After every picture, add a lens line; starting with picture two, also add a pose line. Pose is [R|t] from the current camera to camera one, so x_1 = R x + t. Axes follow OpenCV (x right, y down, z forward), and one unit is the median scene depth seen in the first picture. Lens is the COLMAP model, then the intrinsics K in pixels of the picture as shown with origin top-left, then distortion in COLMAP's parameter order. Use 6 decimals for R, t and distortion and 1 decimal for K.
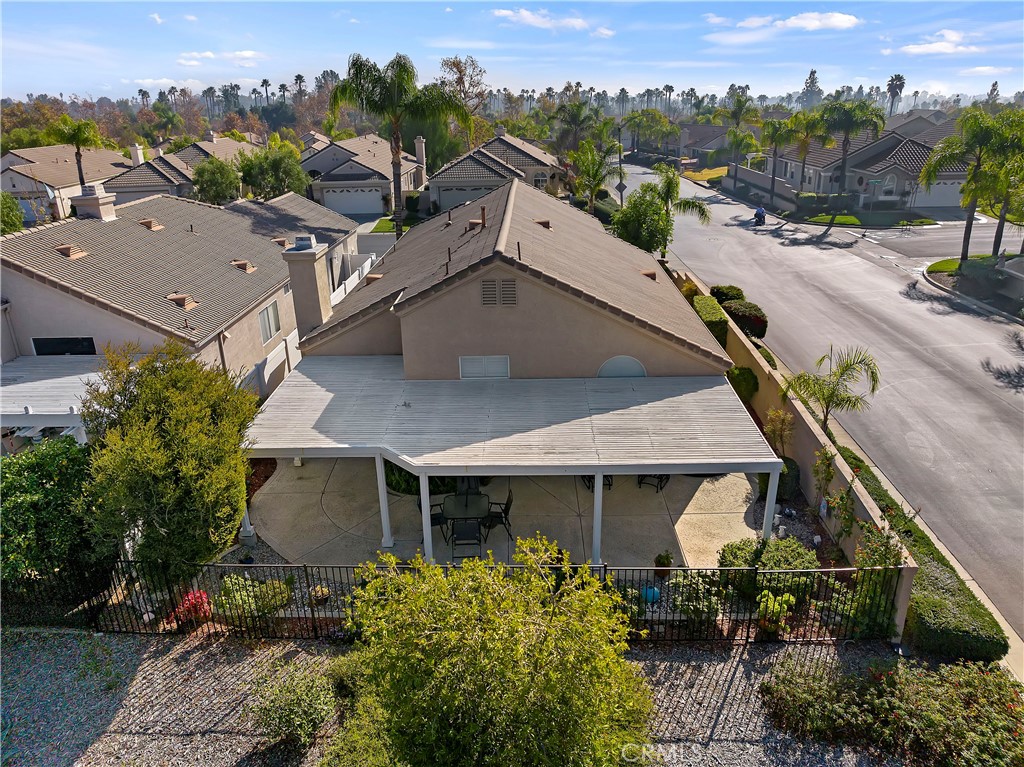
lens RADIAL K [[716.0, 0, 512.0], [0, 716.0, 383.5], [0, 0, 1]] dist [-0.040980, 0.002953]
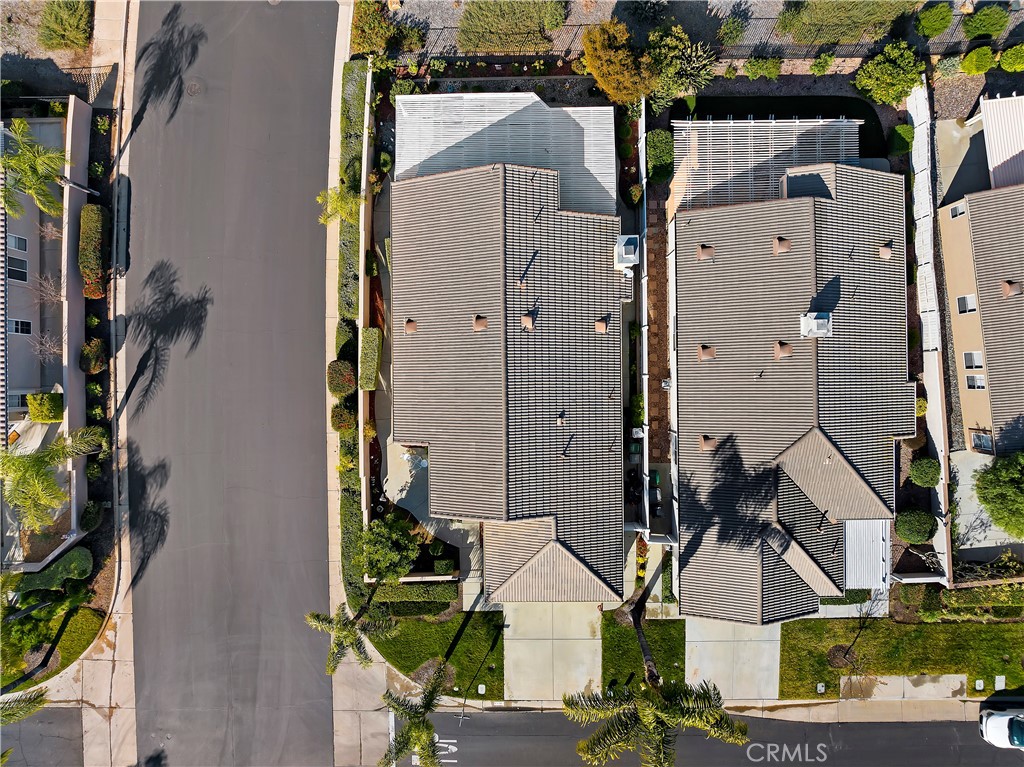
lens RADIAL K [[717.5, 0, 512.0], [0, 717.5, 383.5], [0, 0, 1]] dist [-0.025235, -0.000264]
pose [[-0.998164, 0.033183, 0.050662, -0.065663], [0.034411, -0.377622, 0.925320, -1.127059], [0.049836, 0.925365, 0.375787, 0.407084]]
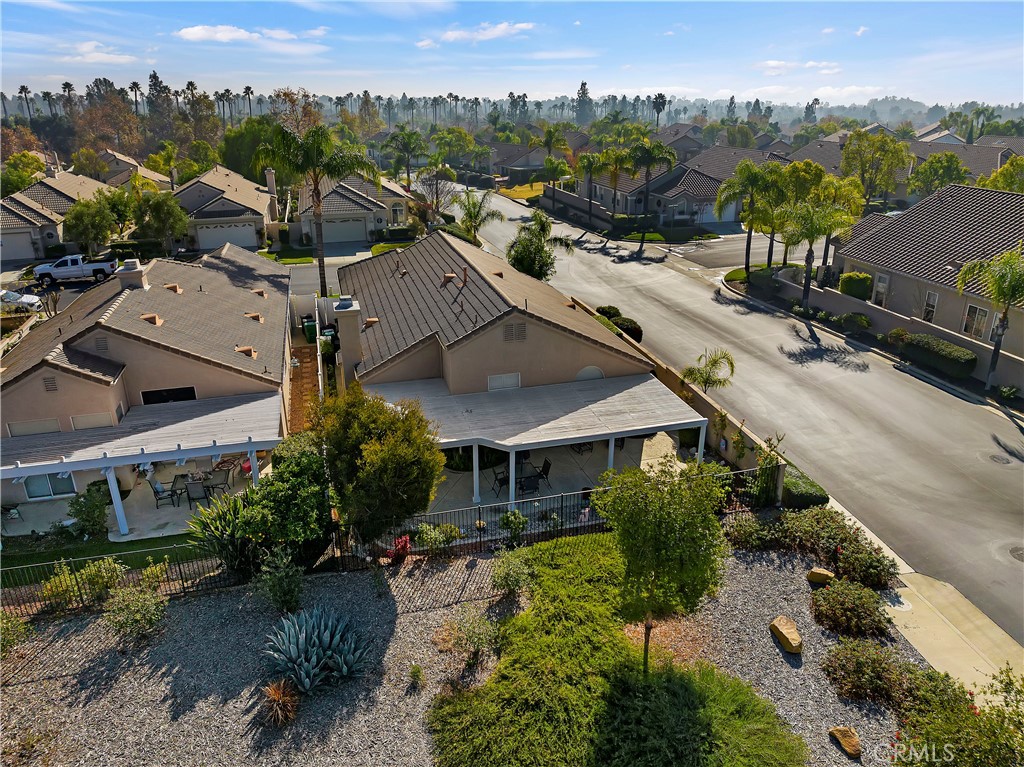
lens RADIAL K [[717.5, 0, 512.0], [0, 717.5, 383.5], [0, 0, 1]] dist [-0.025235, -0.000264]
pose [[0.957196, -0.092361, 0.274308, -0.233943], [0.092846, 0.995617, 0.011245, -0.018432], [-0.274145, 0.014705, 0.961576, -0.242577]]
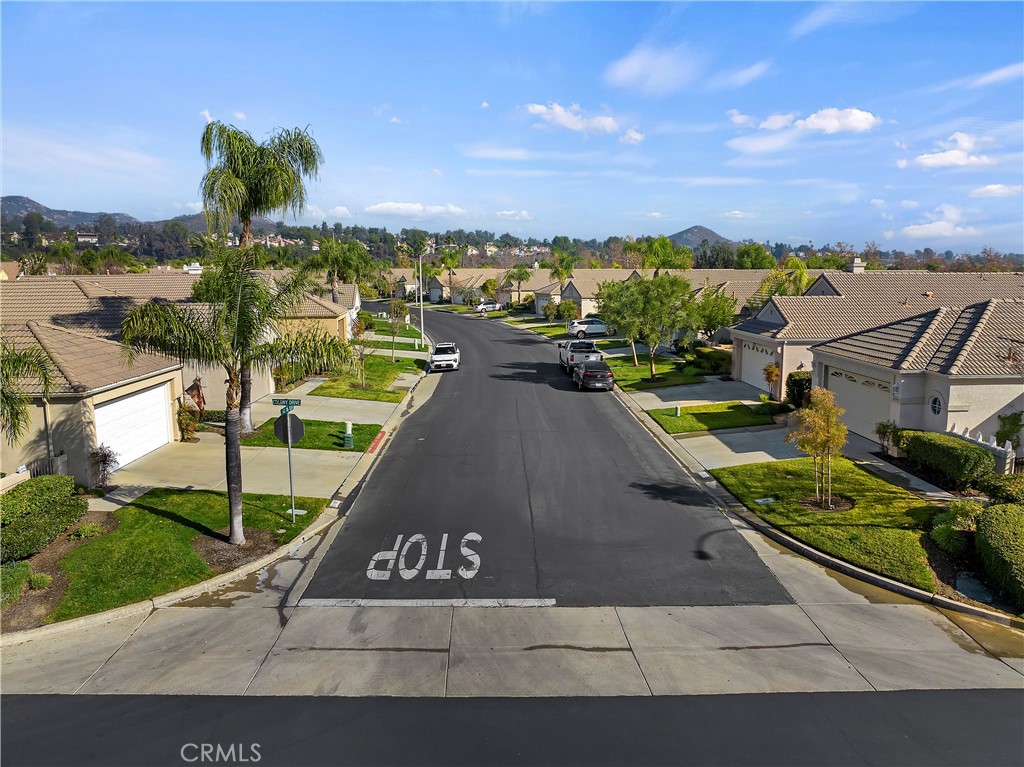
lens RADIAL K [[717.5, 0, 512.0], [0, 717.5, 383.5], [0, 0, 1]] dist [-0.025235, -0.000264]
pose [[0.047473, 0.177127, -0.983042, 0.625986], [-0.375727, 0.915041, 0.146730, -0.472087], [0.925513, 0.362390, 0.109992, 1.379895]]
